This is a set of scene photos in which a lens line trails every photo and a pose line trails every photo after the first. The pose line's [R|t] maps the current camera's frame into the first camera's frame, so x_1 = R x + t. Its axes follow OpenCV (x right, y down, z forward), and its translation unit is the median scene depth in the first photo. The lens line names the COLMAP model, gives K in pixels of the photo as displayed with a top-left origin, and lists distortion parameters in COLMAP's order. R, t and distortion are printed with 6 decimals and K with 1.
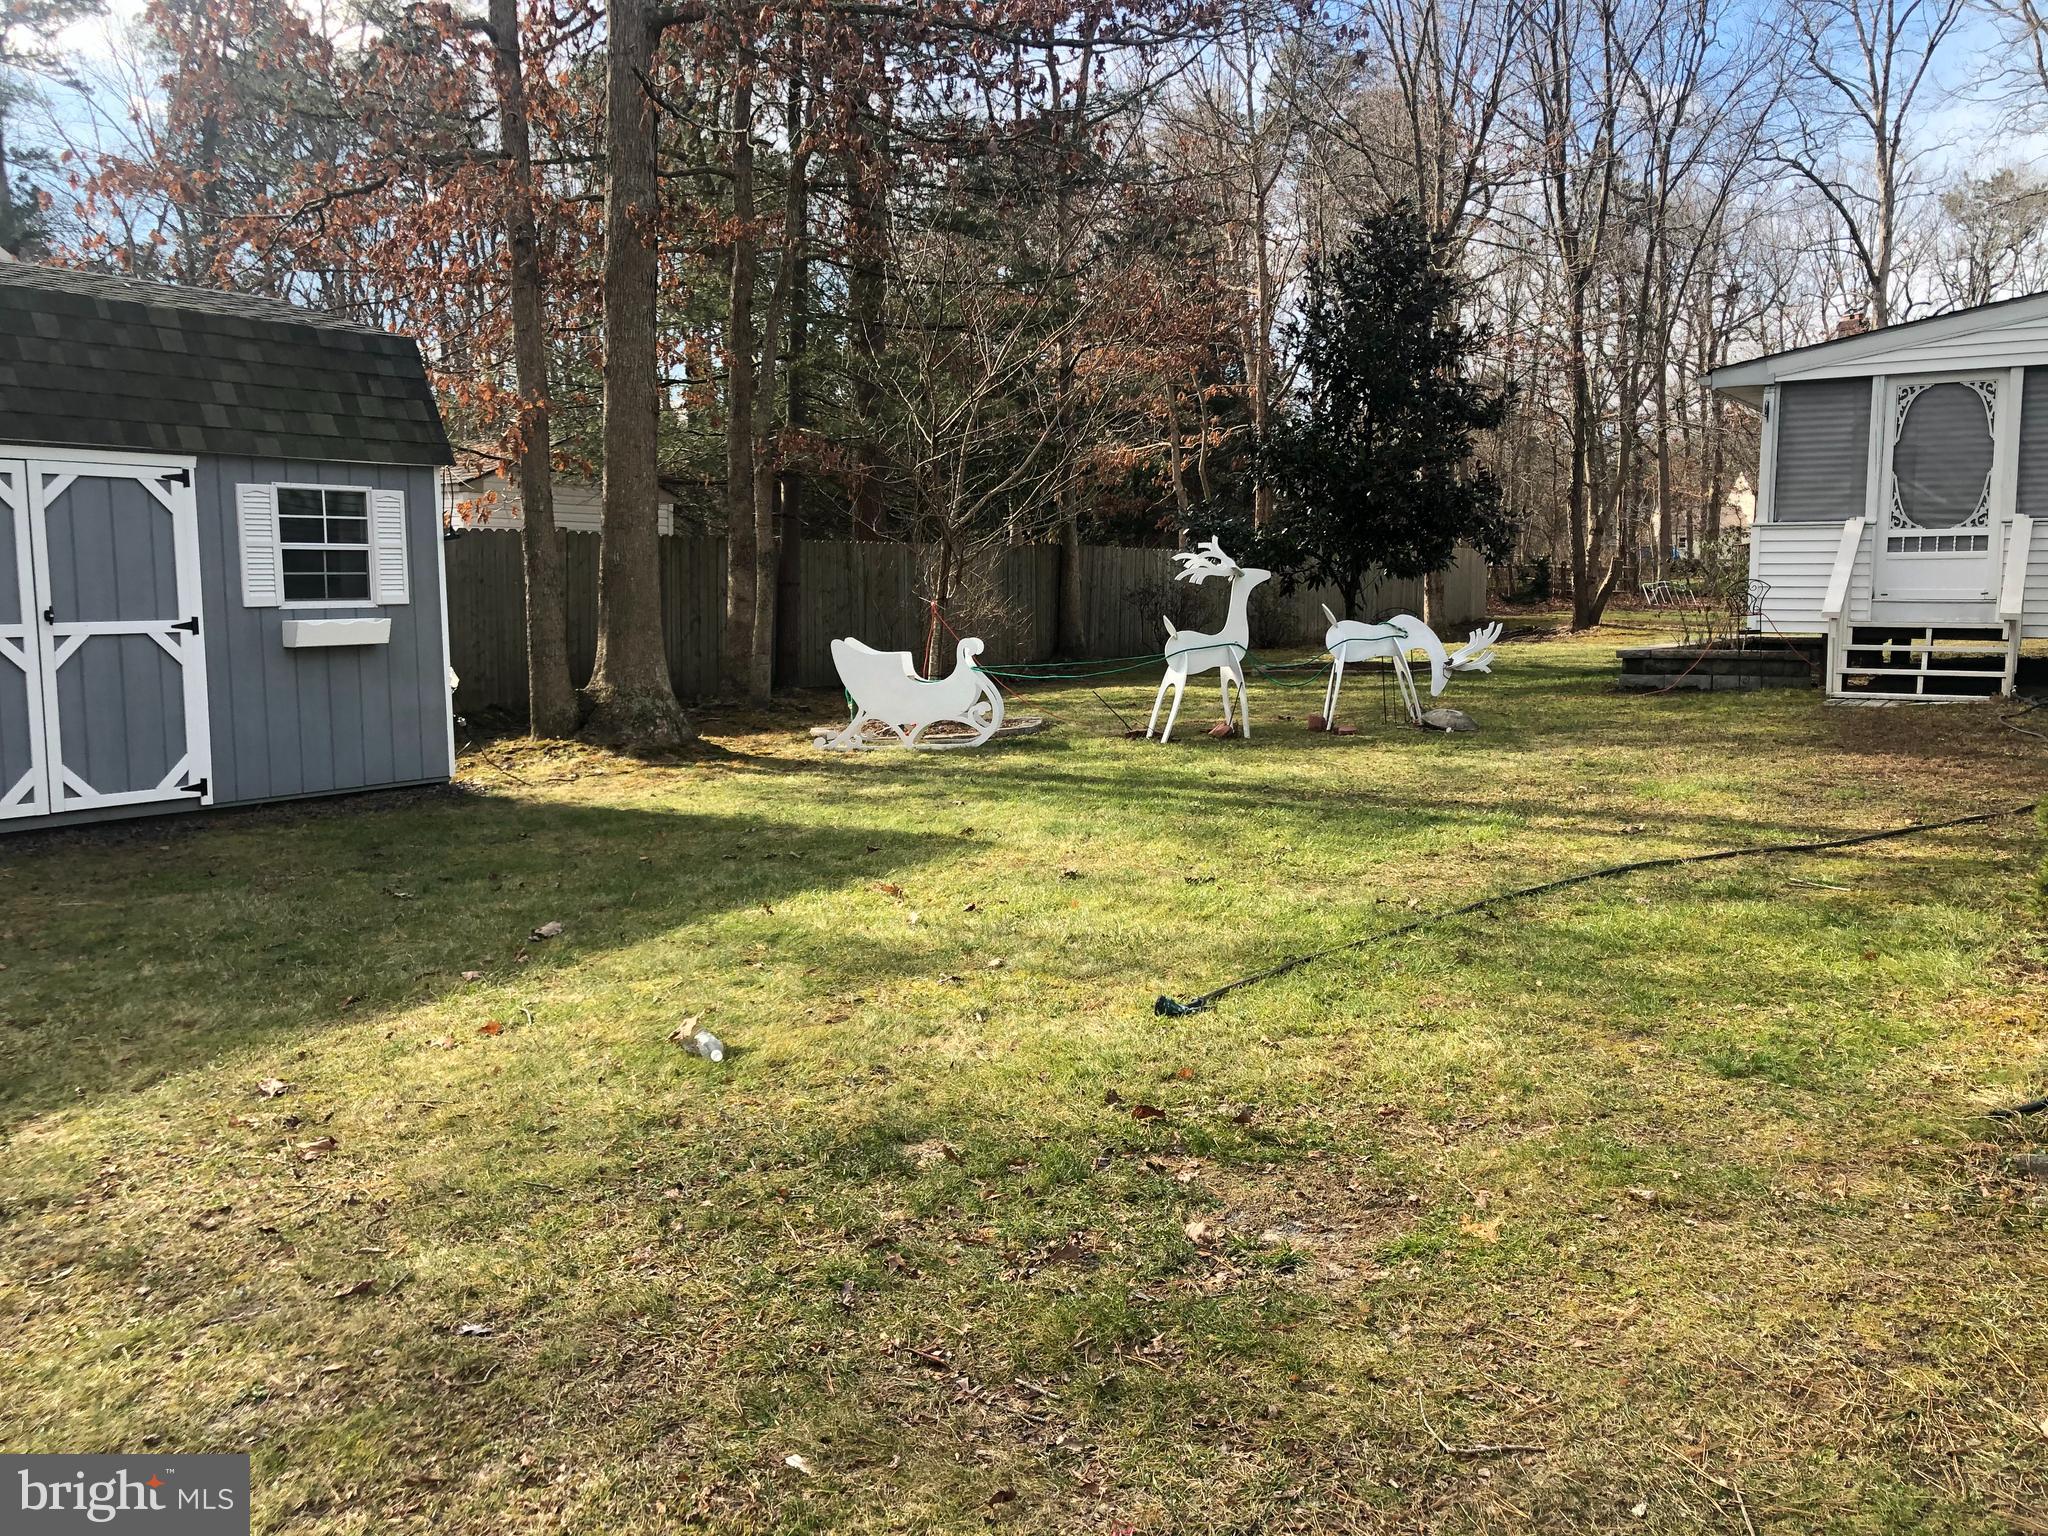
lens RADIAL K [[1644.8, 0, 1024.0], [0, 1644.8, 768.0], [0, 0, 1]] dist [0.004371, 0.010125]
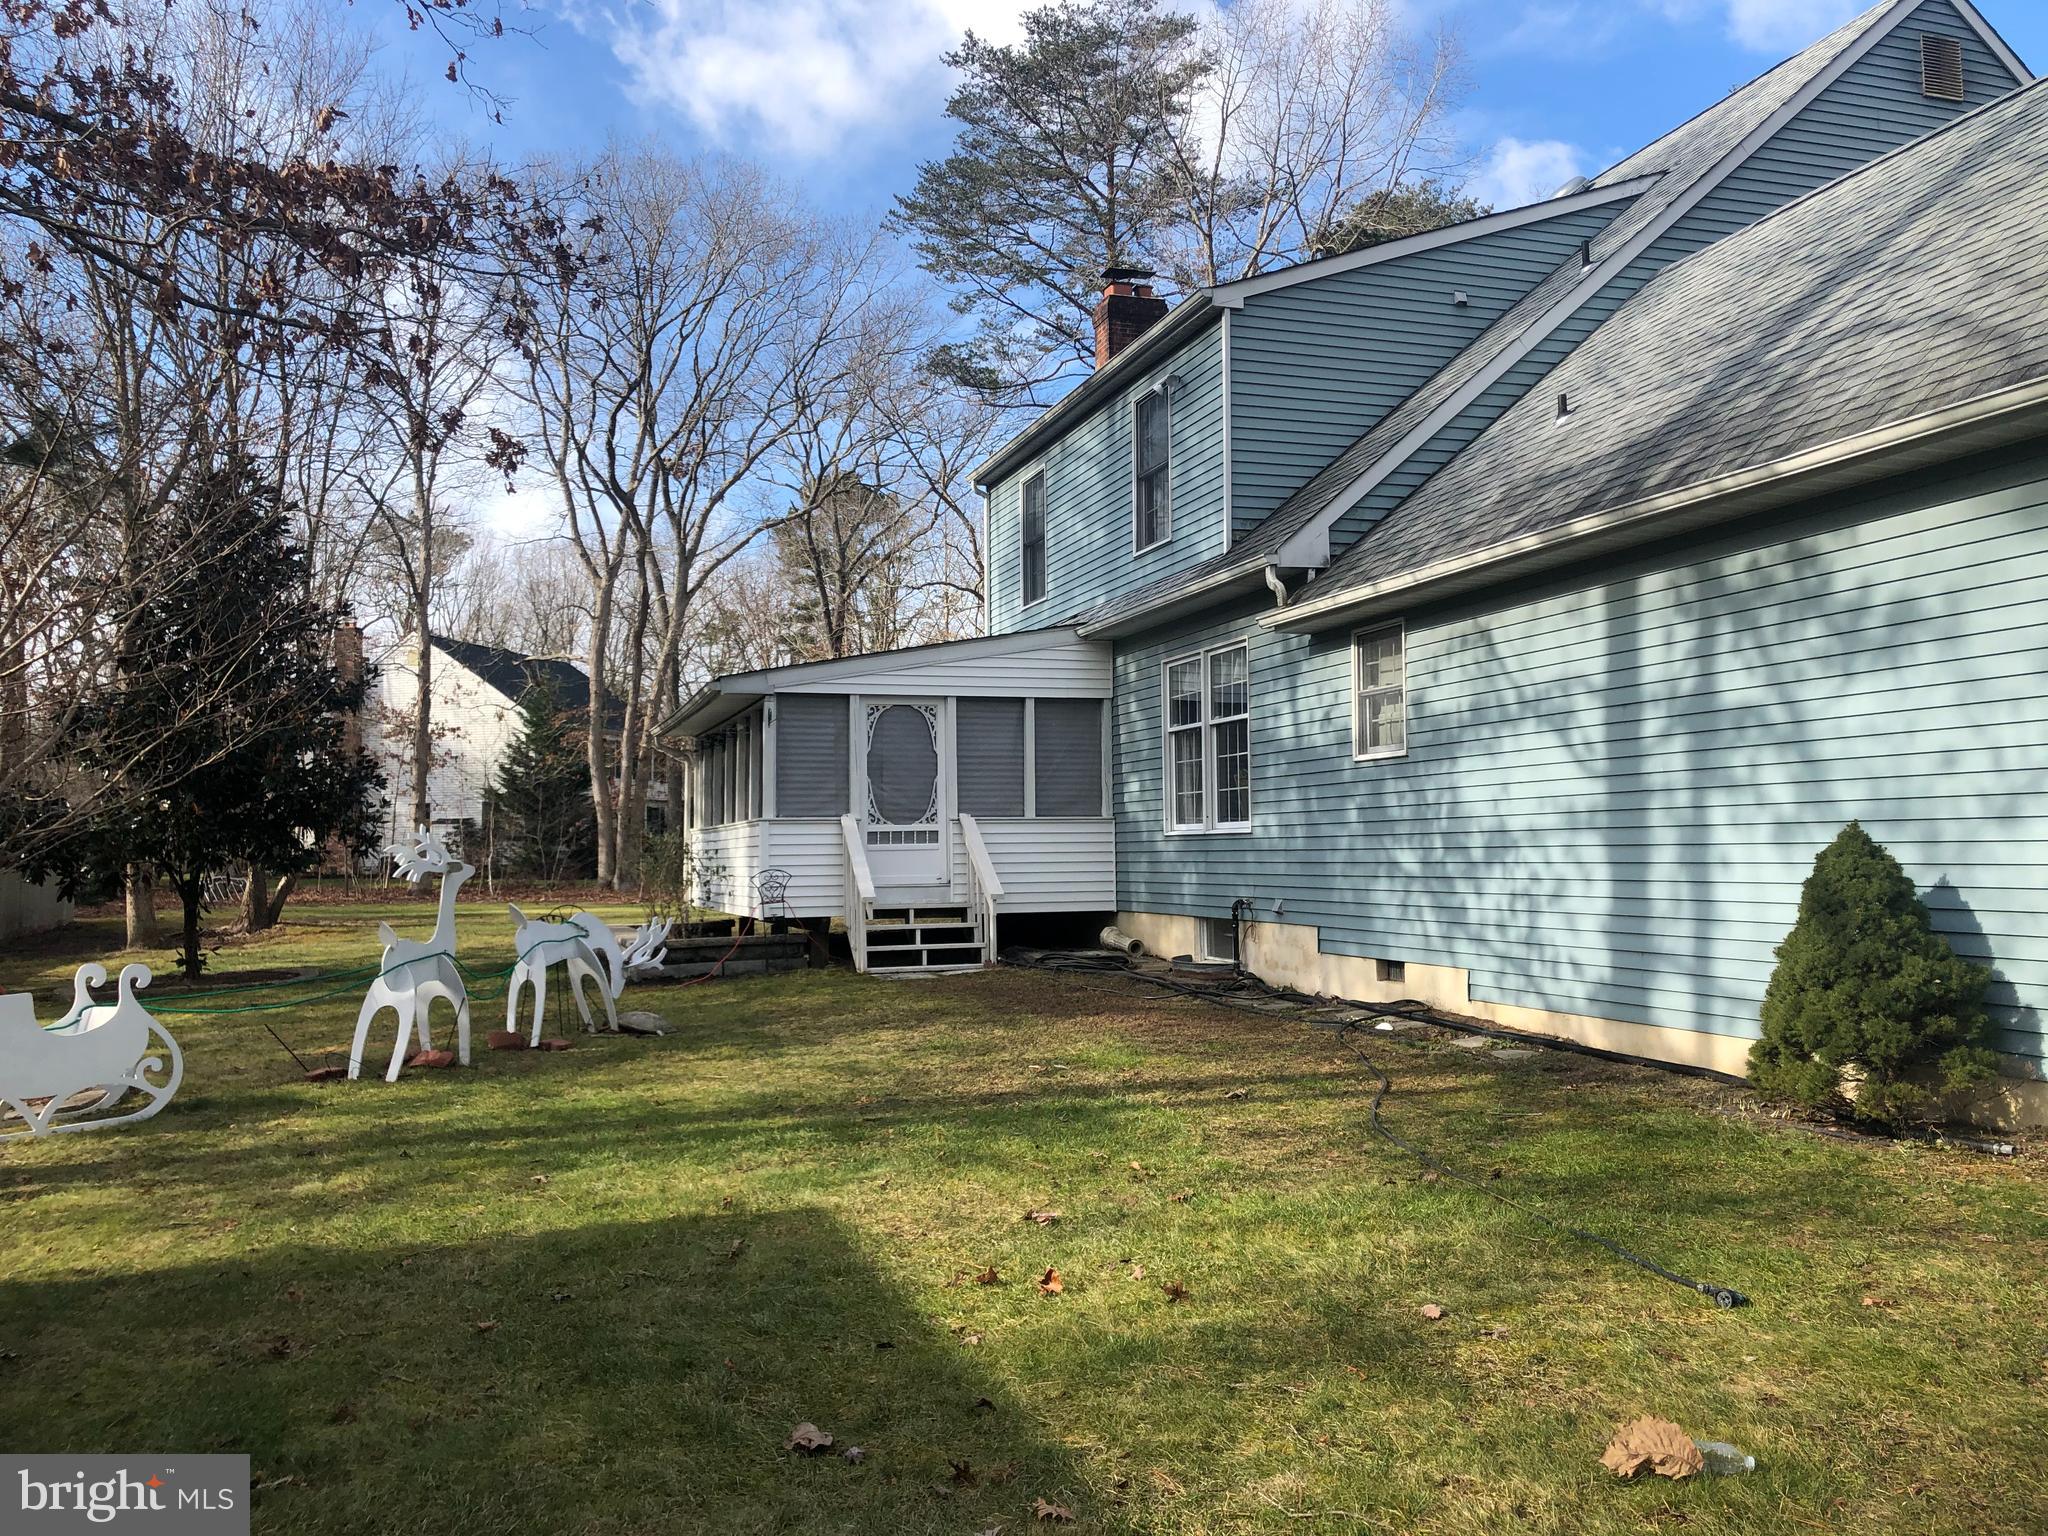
lens RADIAL K [[1644.8, 0, 1024.0], [0, 1644.8, 768.0], [0, 0, 1]] dist [0.004371, 0.010125]
pose [[0.612512, 0.038909, 0.789503, -0.210921], [0.100879, 0.986773, -0.126895, -0.017733], [-0.783998, 0.157369, 0.600485, 0.142271]]
